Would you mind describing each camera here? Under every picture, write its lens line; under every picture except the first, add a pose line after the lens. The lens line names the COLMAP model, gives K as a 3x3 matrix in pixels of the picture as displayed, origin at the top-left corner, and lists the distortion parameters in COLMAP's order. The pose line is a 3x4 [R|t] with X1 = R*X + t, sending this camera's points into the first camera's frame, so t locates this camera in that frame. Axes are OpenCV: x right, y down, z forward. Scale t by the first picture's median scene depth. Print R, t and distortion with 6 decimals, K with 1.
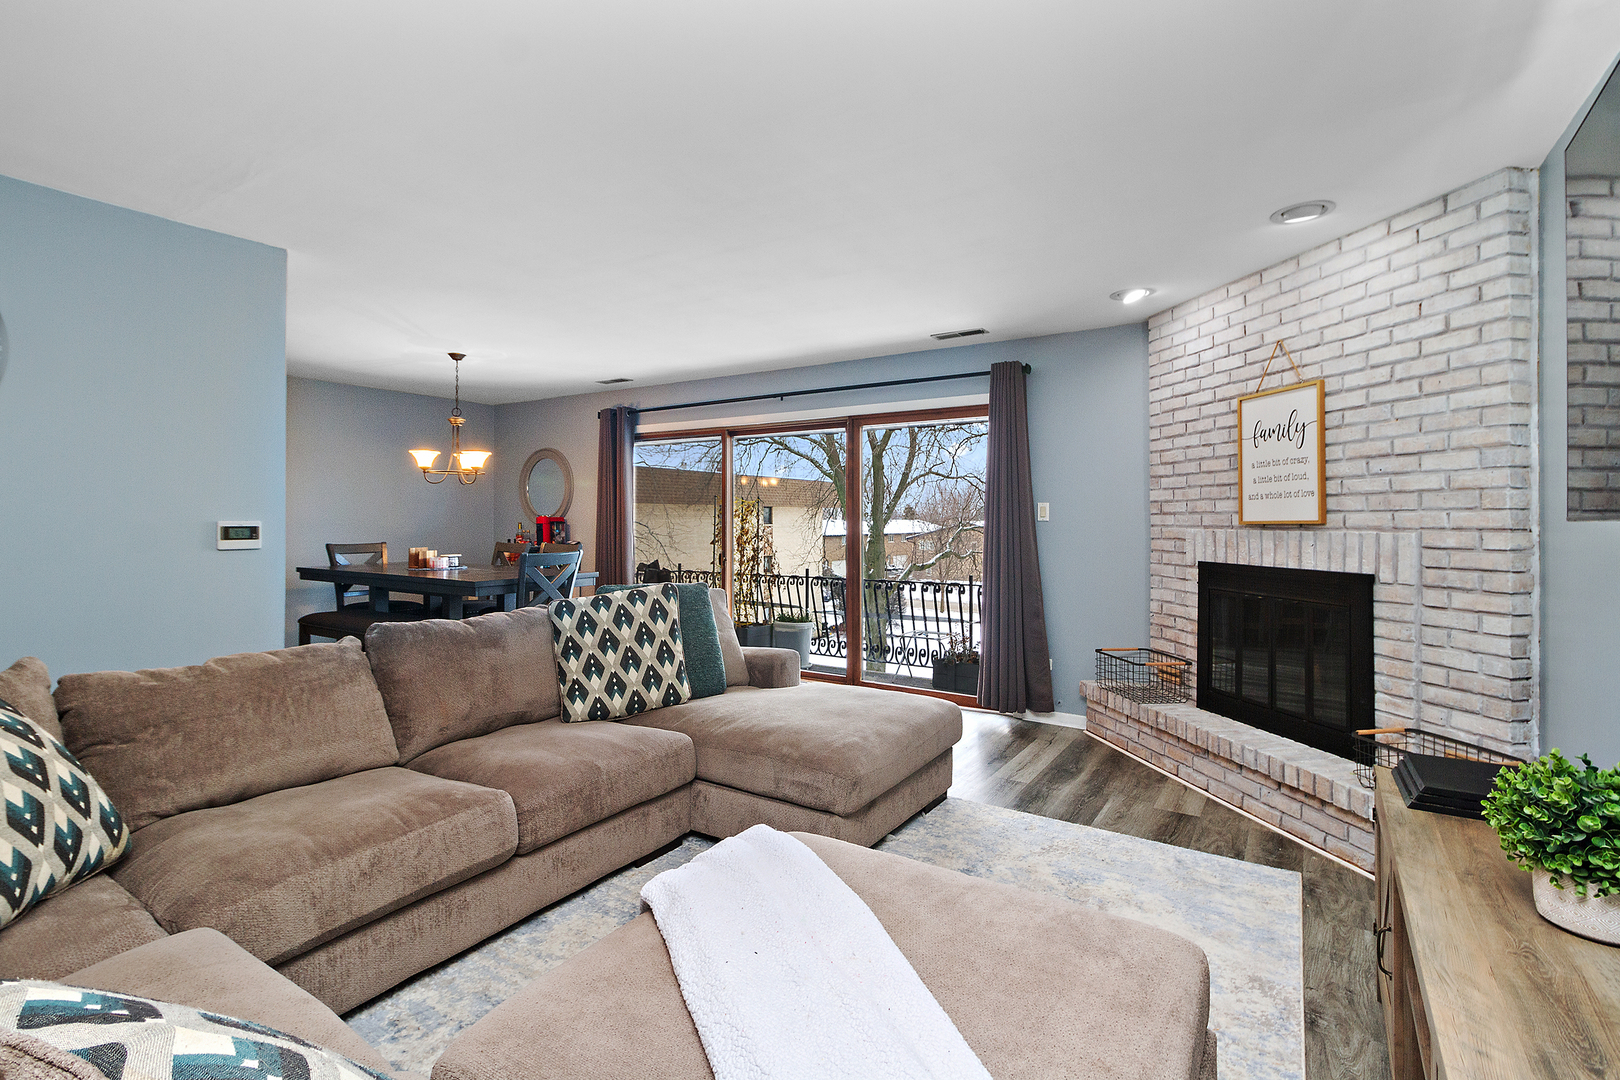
lens RADIAL K [[755.0, 0, 816.0], [0, 755.0, 531.0], [0, 0, 1]] dist [0.000840, -0.000160]
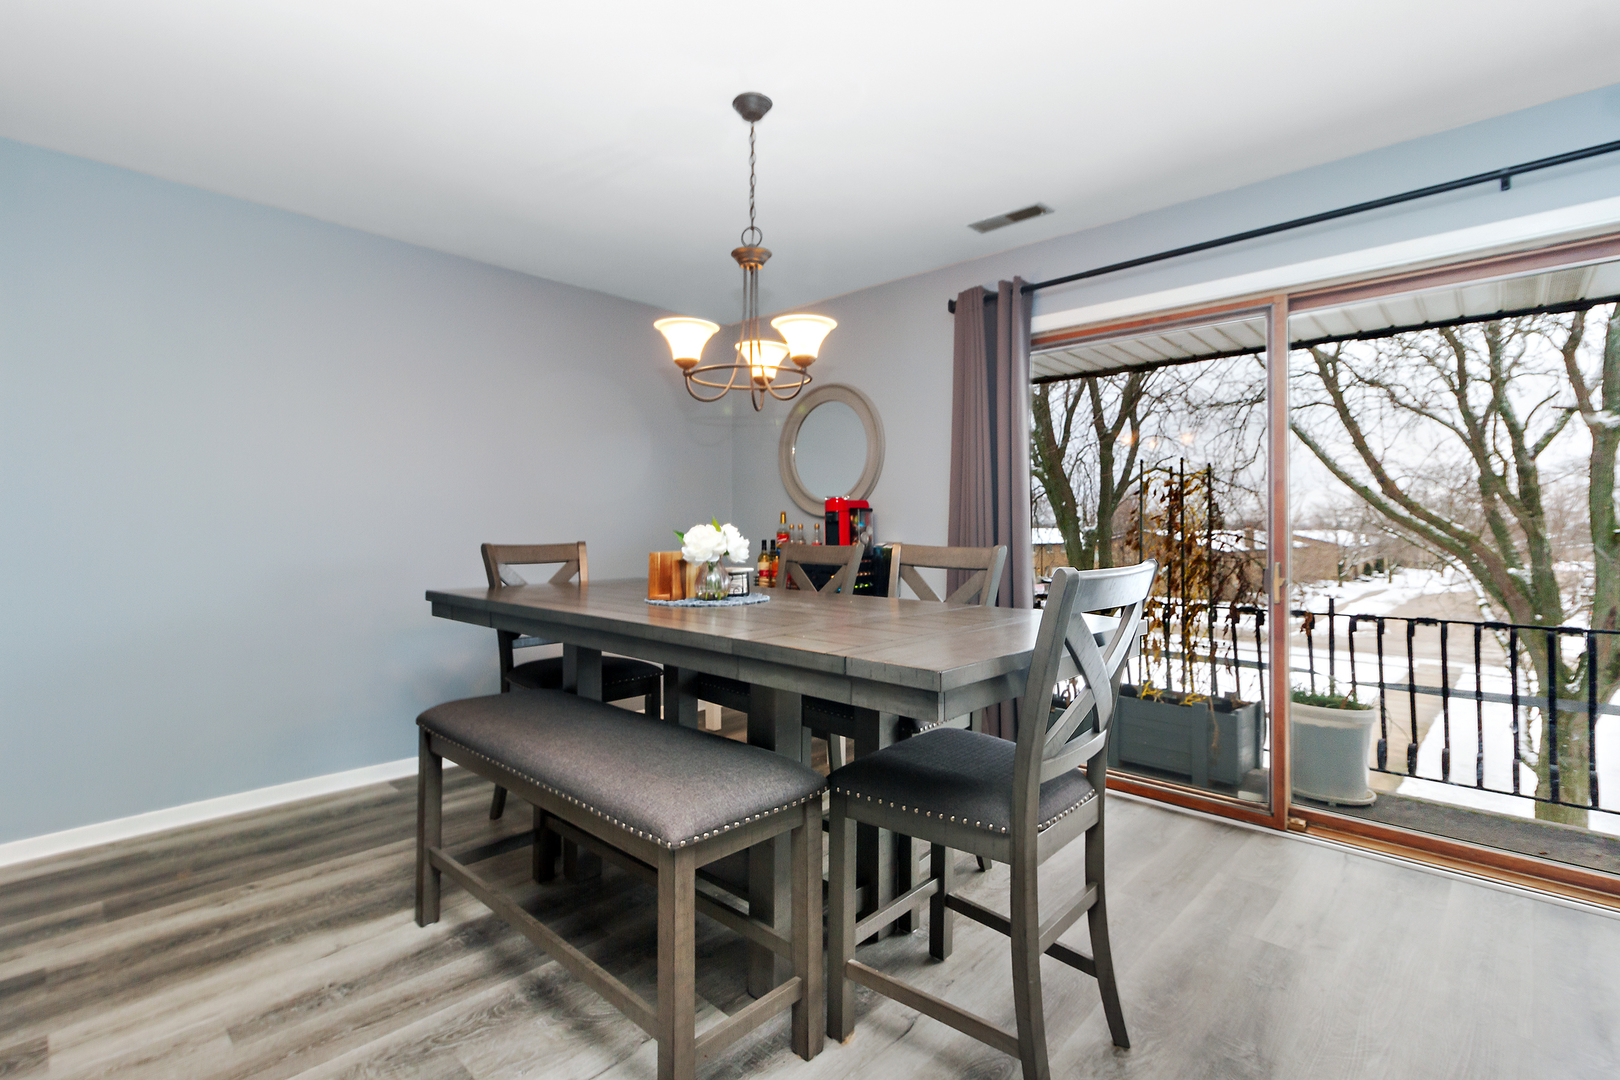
lens RADIAL K [[755.0, 0, 812.5], [0, 755.0, 531.9], [0, 0, 1]] dist [0.000840, -0.000160]
pose [[0.980137, -0.003540, -0.198288, -0.335054], [0.000932, 0.999912, -0.013248, 0.015237], [0.198317, 0.012800, 0.980054, 0.552439]]
